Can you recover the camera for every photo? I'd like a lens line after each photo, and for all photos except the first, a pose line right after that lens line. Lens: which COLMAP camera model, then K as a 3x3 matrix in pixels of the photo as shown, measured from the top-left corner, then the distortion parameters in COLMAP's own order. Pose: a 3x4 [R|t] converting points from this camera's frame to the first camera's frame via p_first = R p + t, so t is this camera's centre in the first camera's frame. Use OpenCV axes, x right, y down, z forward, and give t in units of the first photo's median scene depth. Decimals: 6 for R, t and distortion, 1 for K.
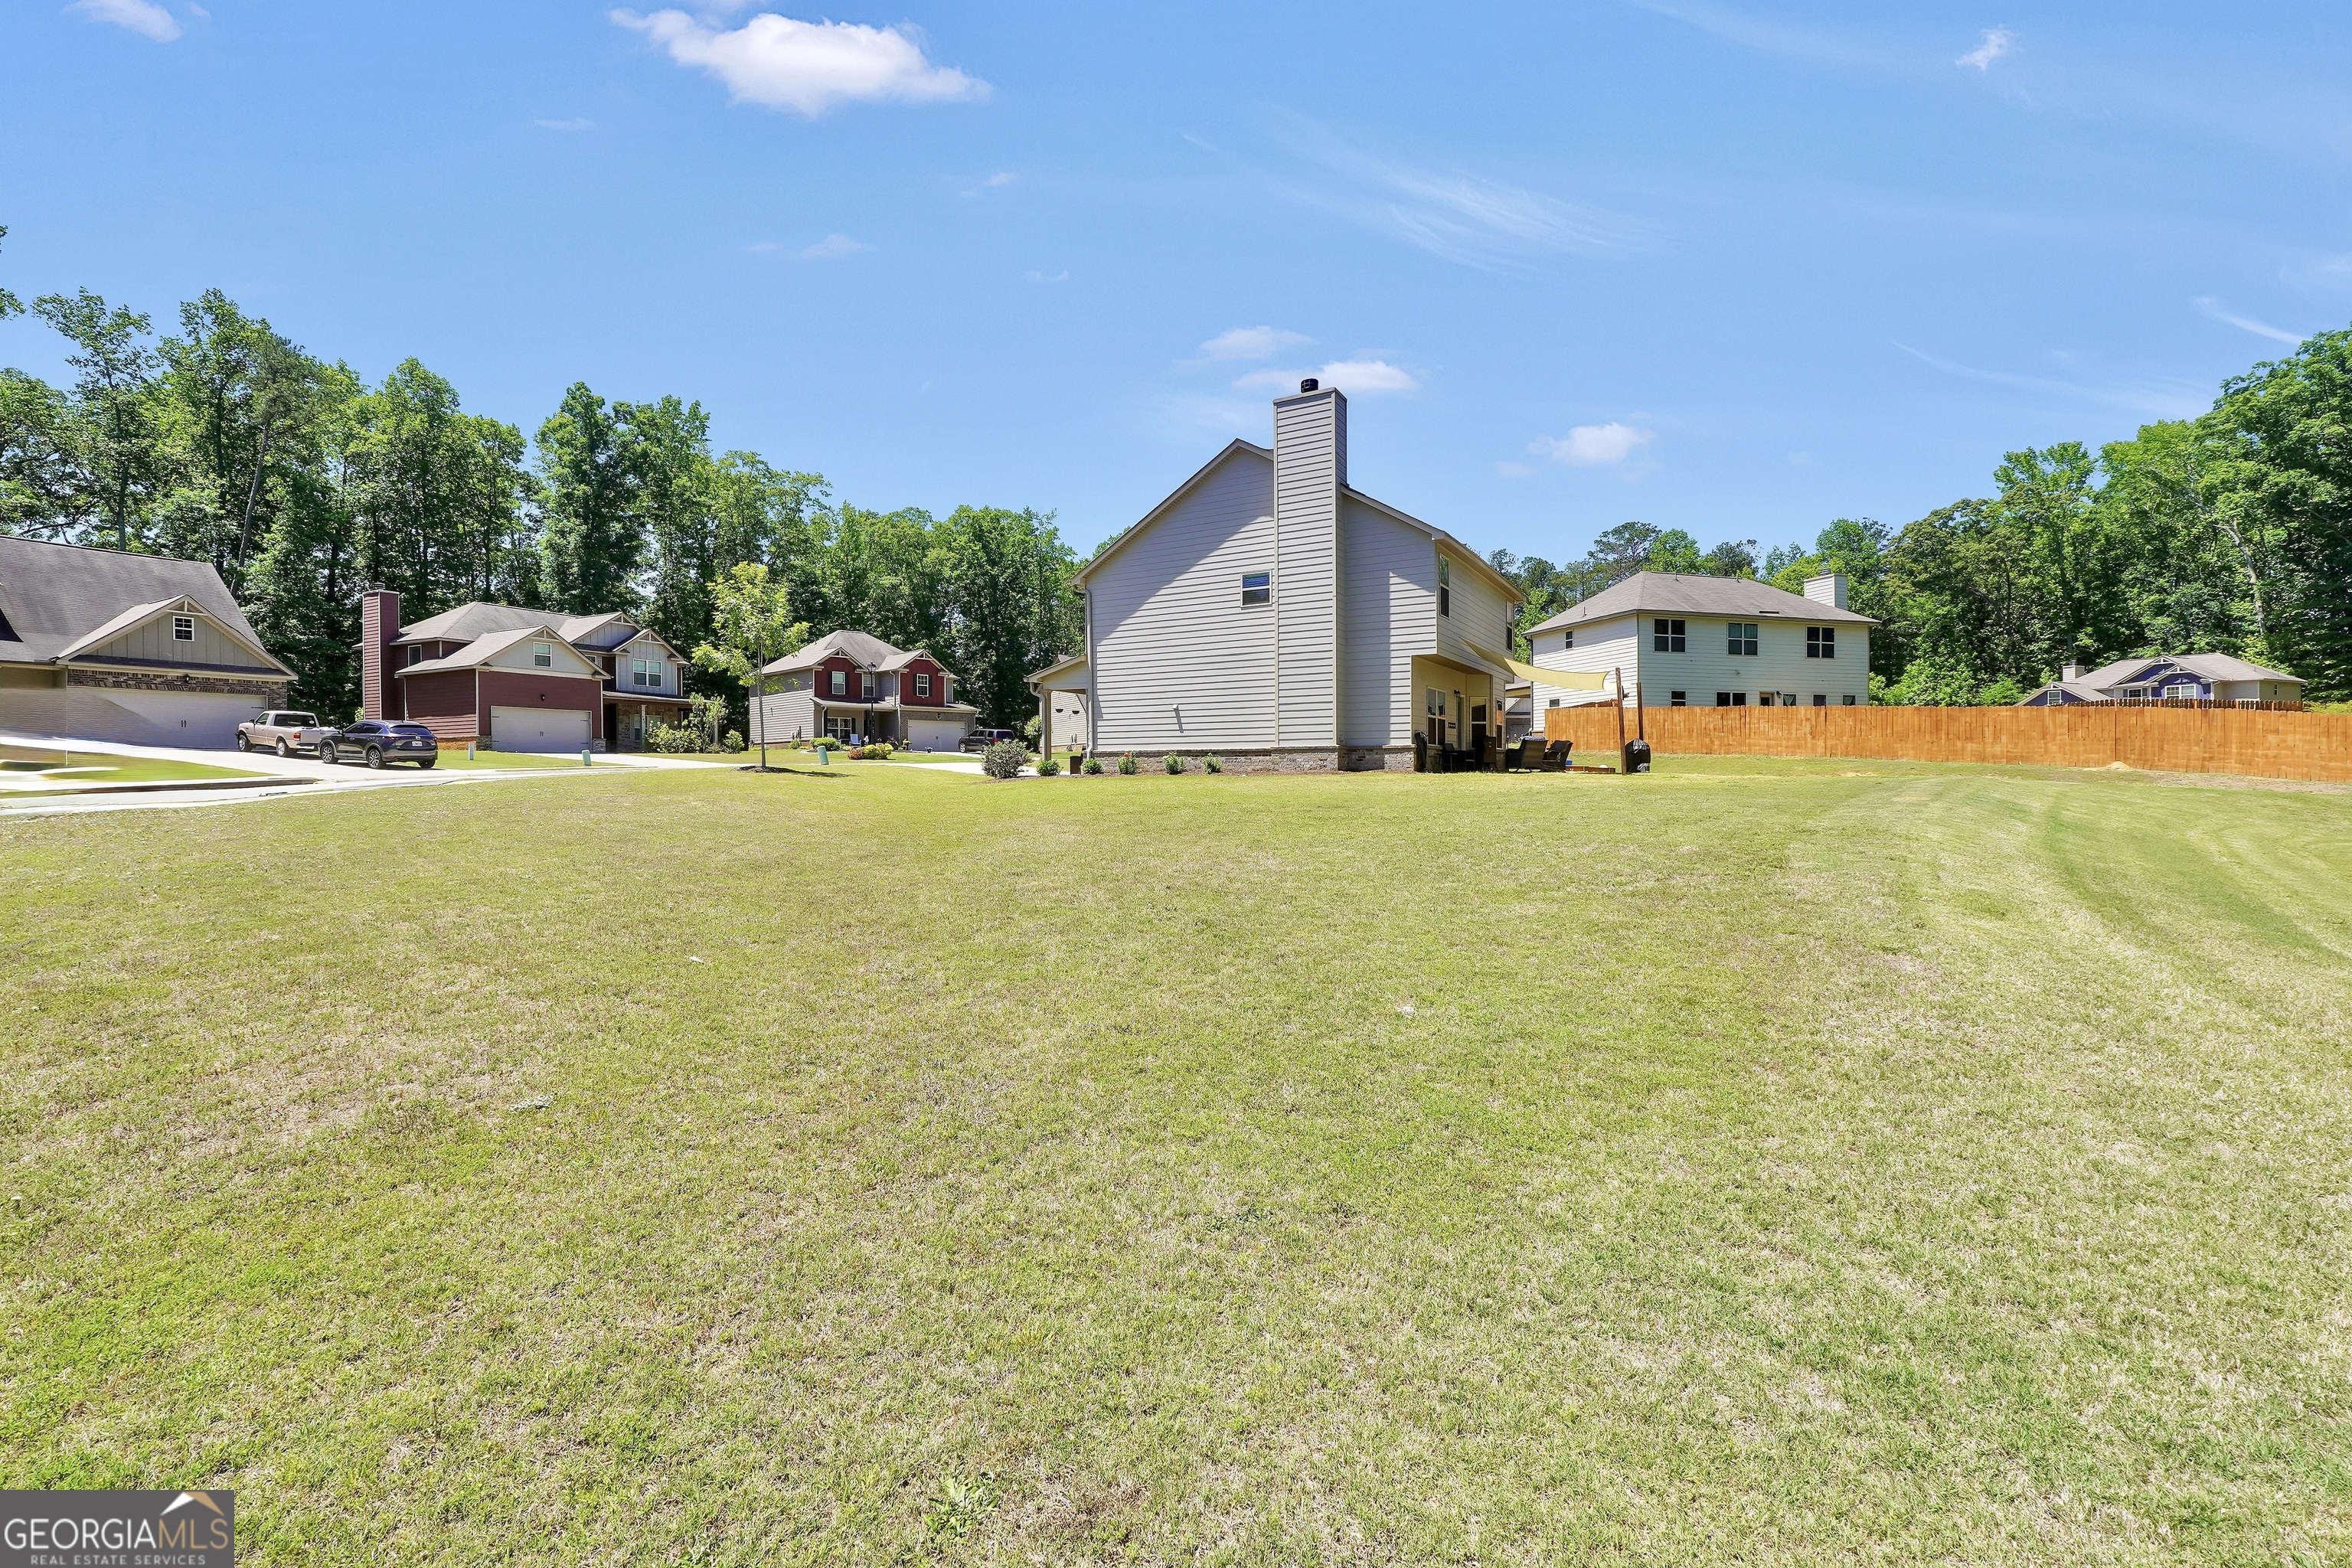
lens RADIAL K [[986.2, 0, 1166.5], [0, 986.2, 782.5], [0, 0, 1]] dist [-0.020547, 0.008130]
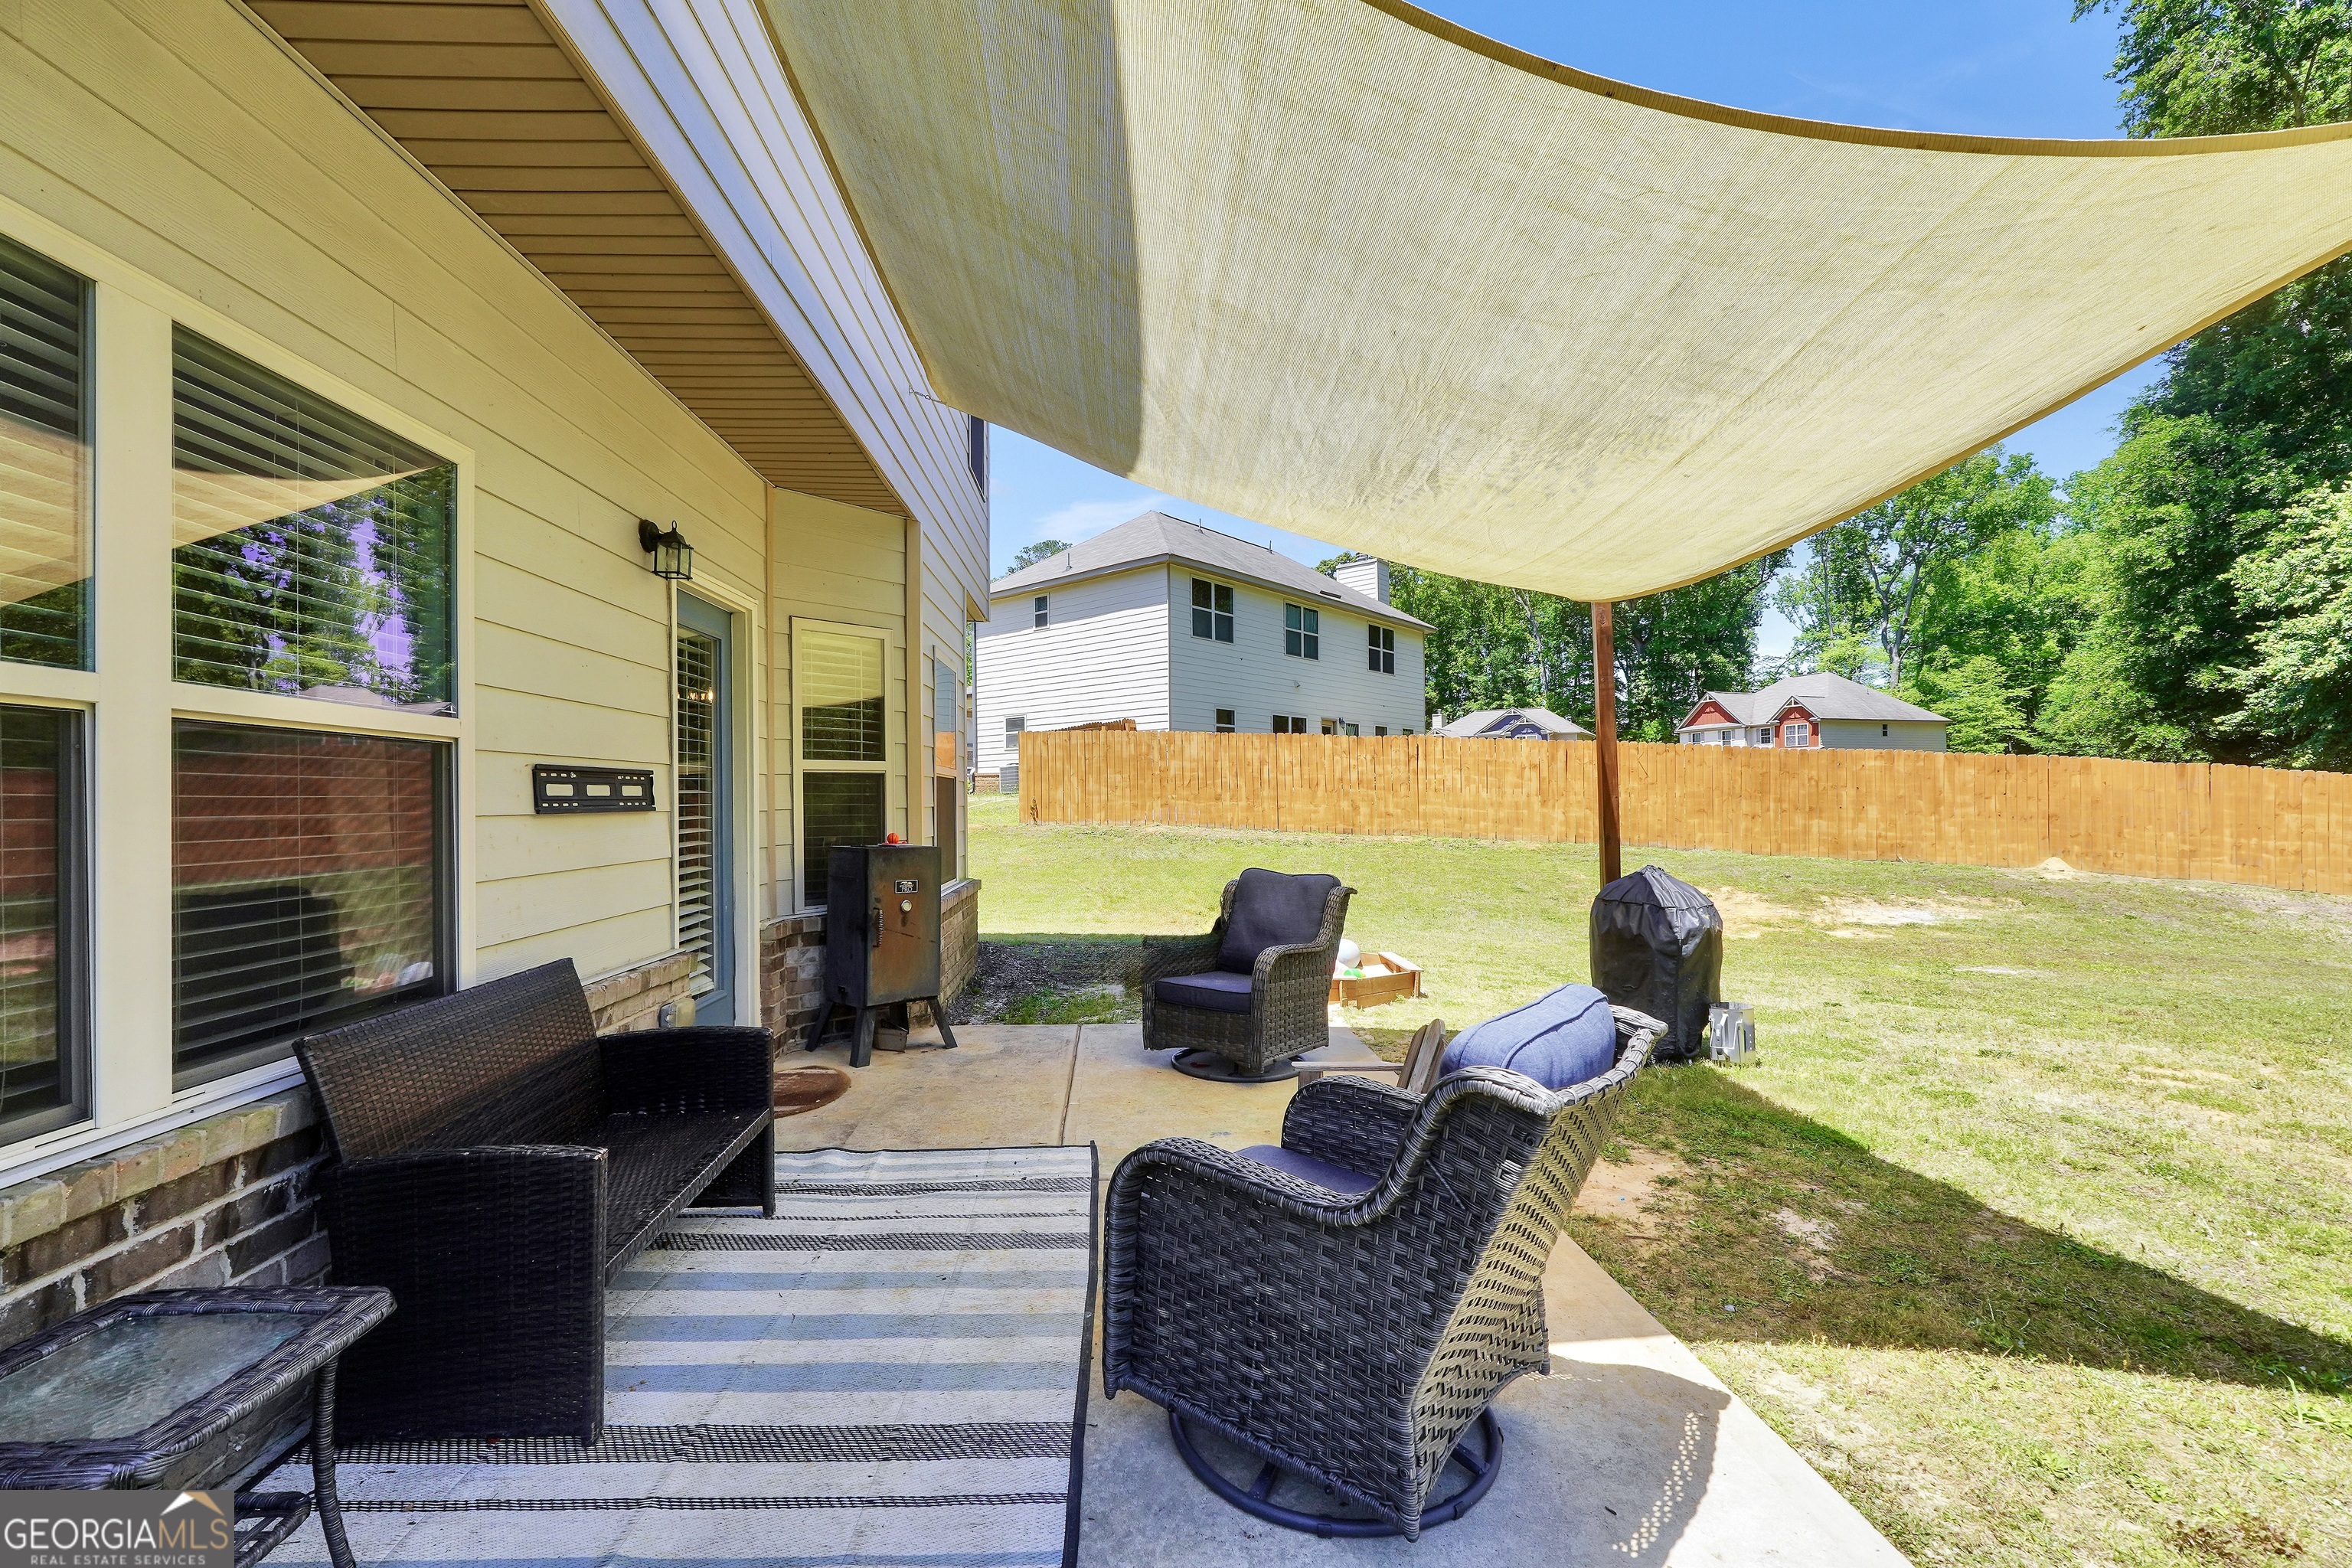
lens RADIAL K [[996.8, 0, 1162.5], [0, 996.8, 786.3], [0, 0, 1]] dist [-0.019006, 0.006768]
pose [[0.841298, 0.006073, 0.540538, 0.205398], [0.008792, 0.999651, -0.024915, -0.039473], [-0.540500, 0.025713, 0.840951, 0.618555]]
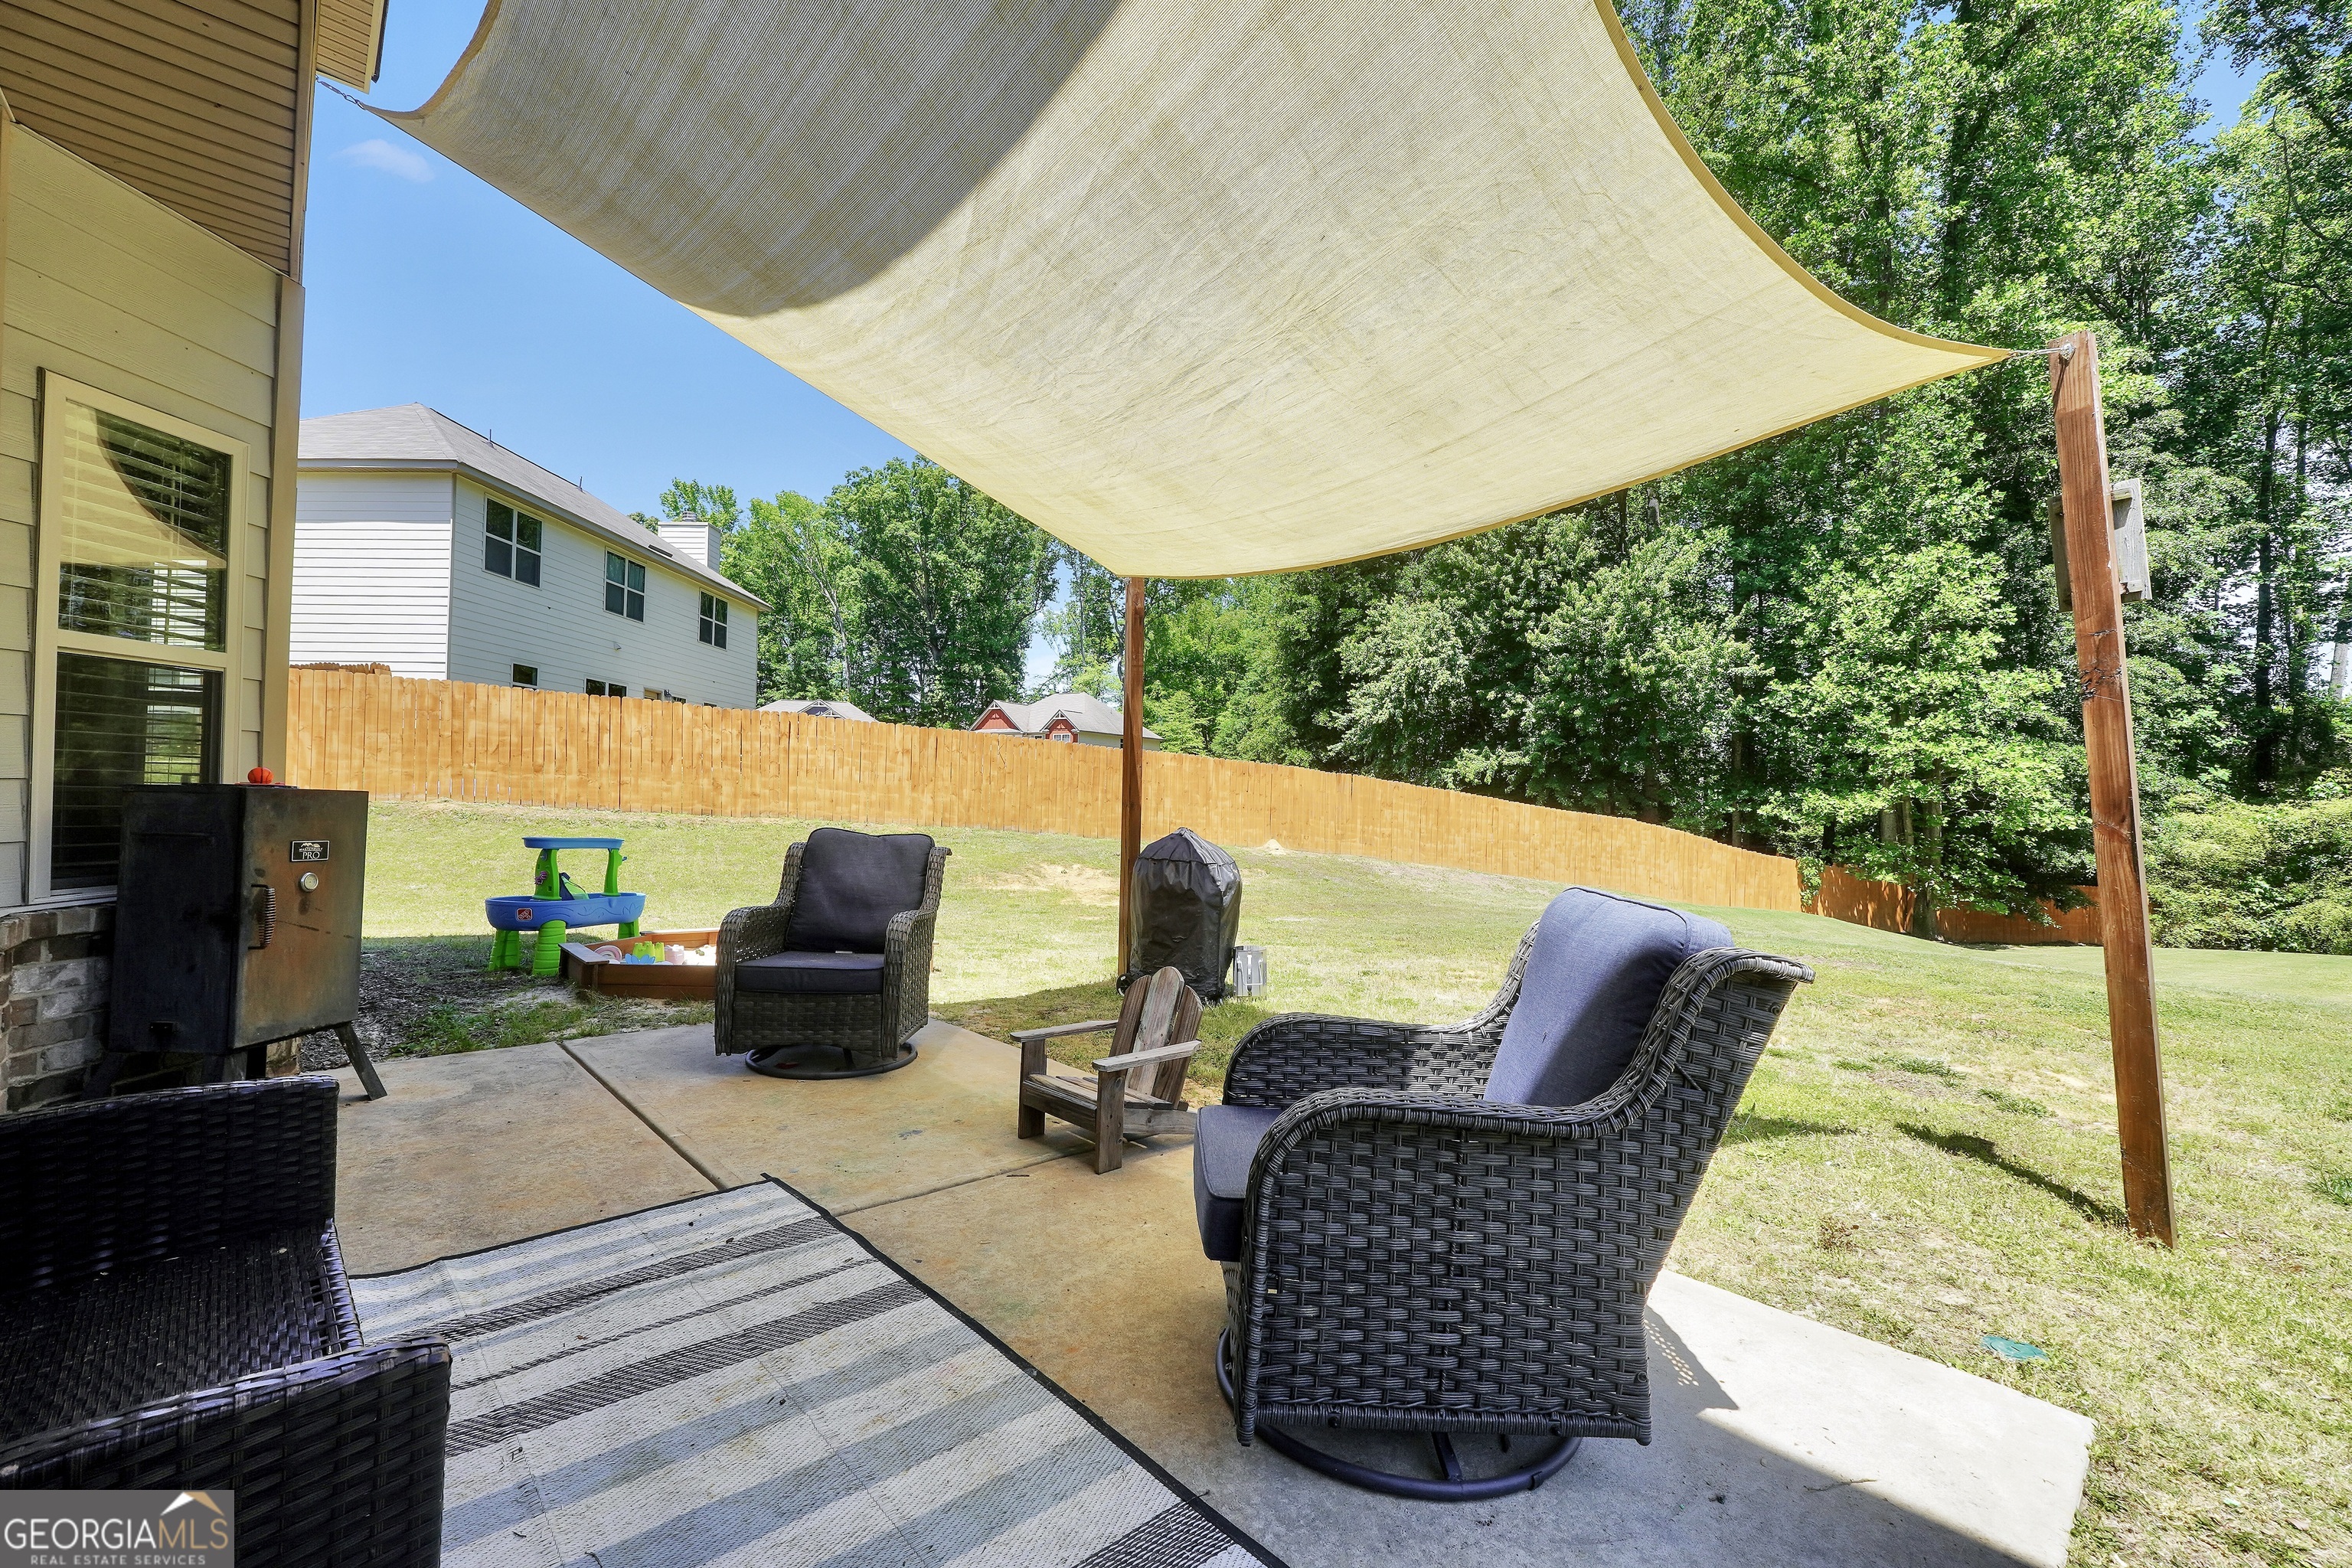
lens RADIAL K [[986.2, 0, 1166.5], [0, 986.2, 782.5], [0, 0, 1]] dist [-0.020547, 0.008130]
pose [[0.298683, 0.027079, 0.953968, 0.191932], [-0.014412, 0.999611, -0.023862, -0.034633], [-0.954243, -0.006621, 0.298957, 0.655557]]
